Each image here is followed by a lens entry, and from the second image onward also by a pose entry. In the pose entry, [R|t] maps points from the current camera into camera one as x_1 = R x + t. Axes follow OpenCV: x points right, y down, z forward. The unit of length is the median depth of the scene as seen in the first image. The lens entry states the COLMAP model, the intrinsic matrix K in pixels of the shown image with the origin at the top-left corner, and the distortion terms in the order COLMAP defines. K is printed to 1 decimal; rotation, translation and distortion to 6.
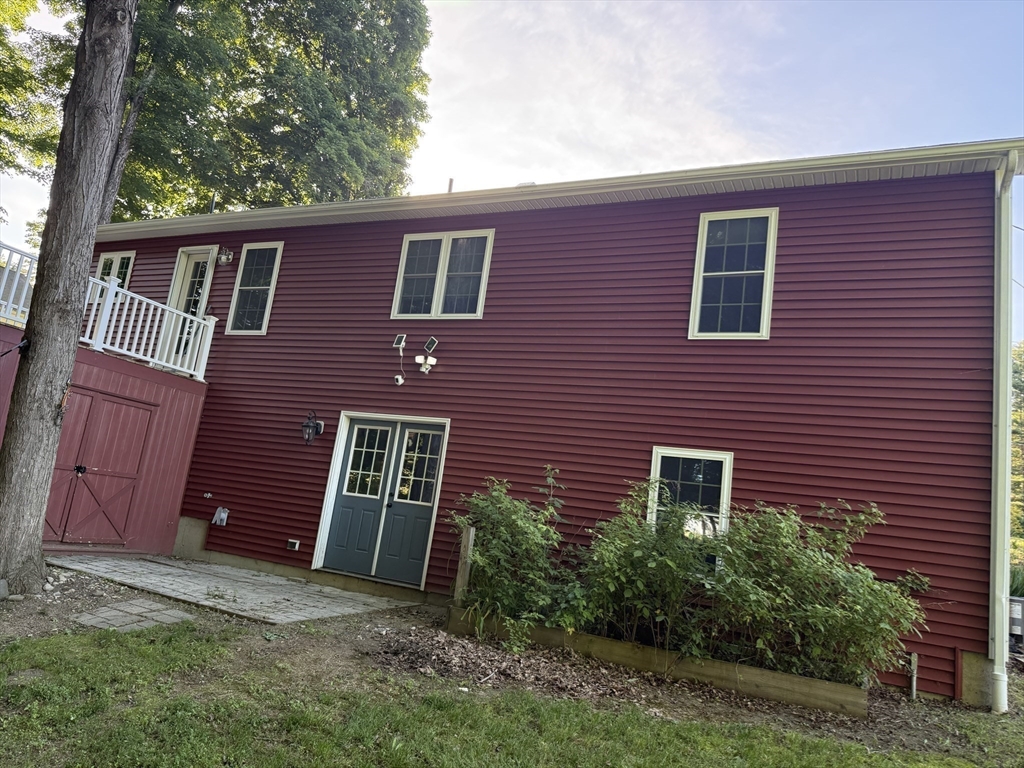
lens RADIAL K [[712.5, 0, 514.9], [0, 712.5, 385.4], [0, 0, 1]] dist [0.013133, 0.000323]
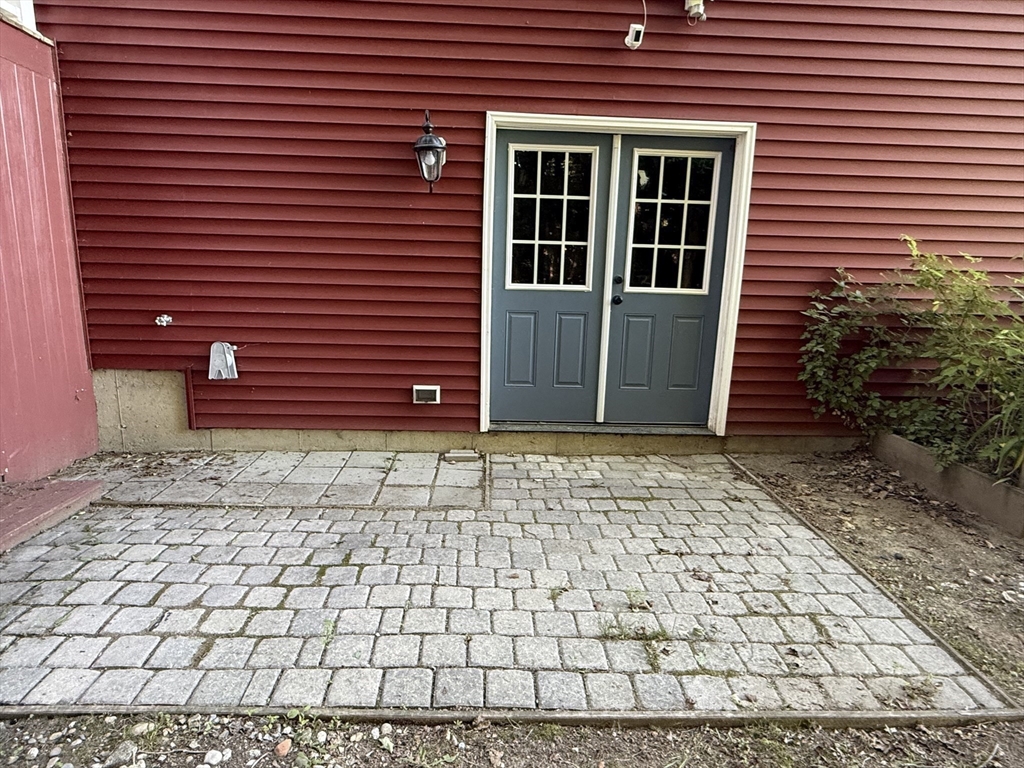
lens RADIAL K [[597.5, 0, 478.8], [0, 597.5, 415.7], [0, 0, 1]] dist [0.004120, -0.004238]
pose [[0.880194, -0.205034, 0.428041, -0.475245], [0.002385, 0.903772, 0.428007, 0.049780], [-0.474608, -0.375708, 0.795984, 0.634894]]
